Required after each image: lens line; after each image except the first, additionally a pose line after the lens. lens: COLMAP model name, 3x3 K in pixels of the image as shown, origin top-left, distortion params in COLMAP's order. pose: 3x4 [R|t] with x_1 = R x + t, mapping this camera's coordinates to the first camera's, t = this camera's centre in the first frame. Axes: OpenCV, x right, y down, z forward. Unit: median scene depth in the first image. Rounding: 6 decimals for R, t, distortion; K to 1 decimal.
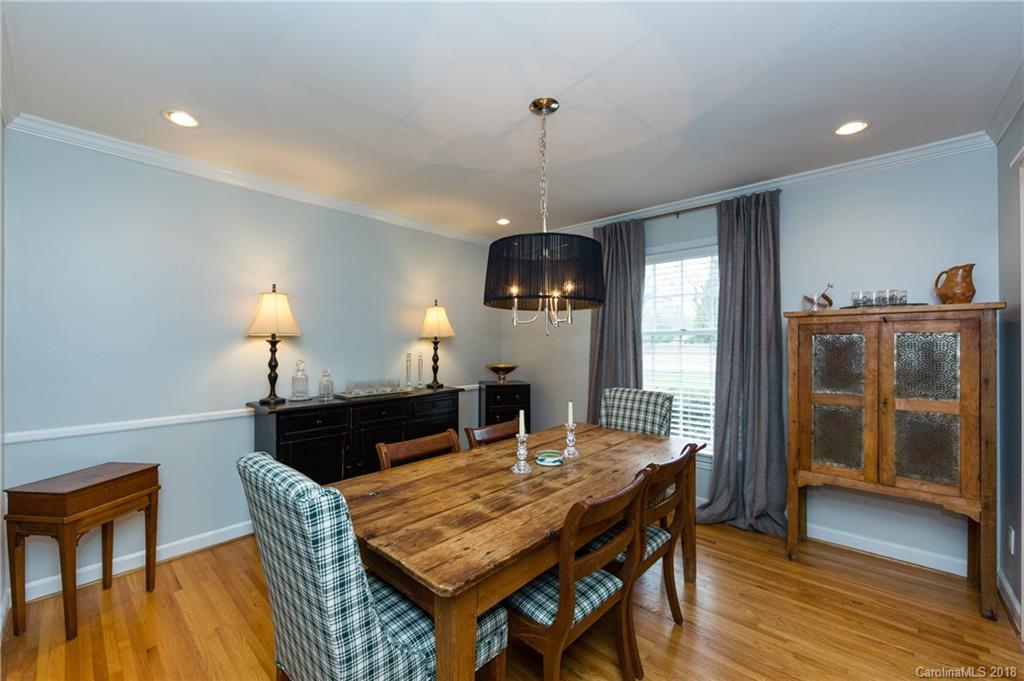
lens RADIAL K [[400.4, 0, 512.0], [0, 400.4, 340.5], [0, 0, 1]] dist [-0.001160, -0.000014]
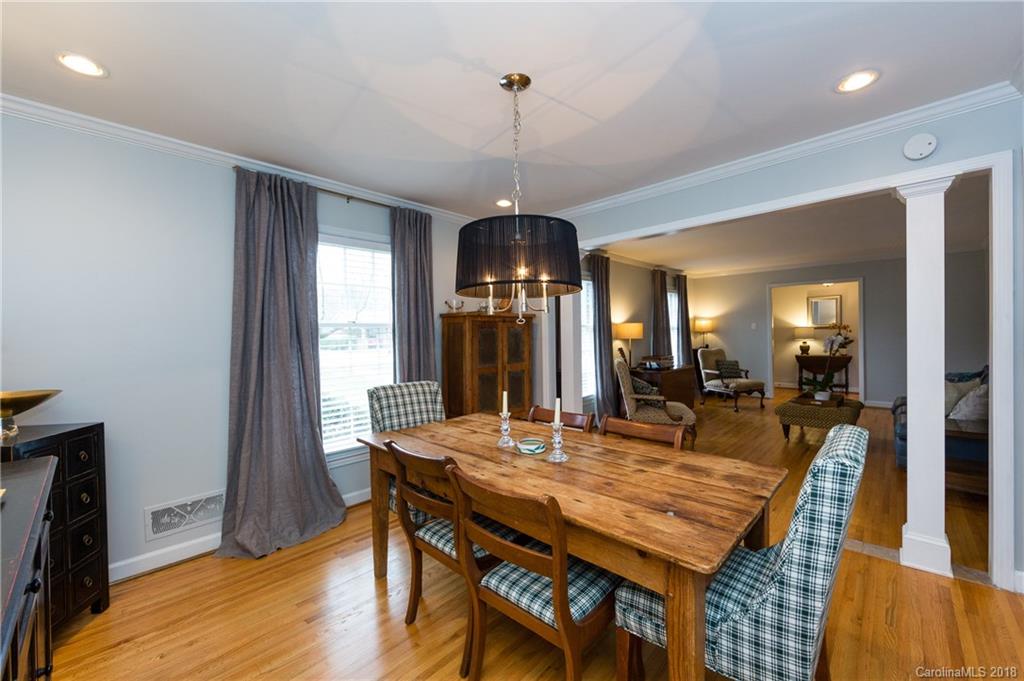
lens RADIAL K [[402.1, 0, 520.1], [0, 402.1, 338.9], [0, 0, 1]] dist [-0.001125, -0.000108]
pose [[0.023125, -0.008764, 0.999694, -0.872400], [0.012387, 0.999887, 0.008479, 0.017375], [-0.999656, 0.012187, 0.023231, 0.964322]]
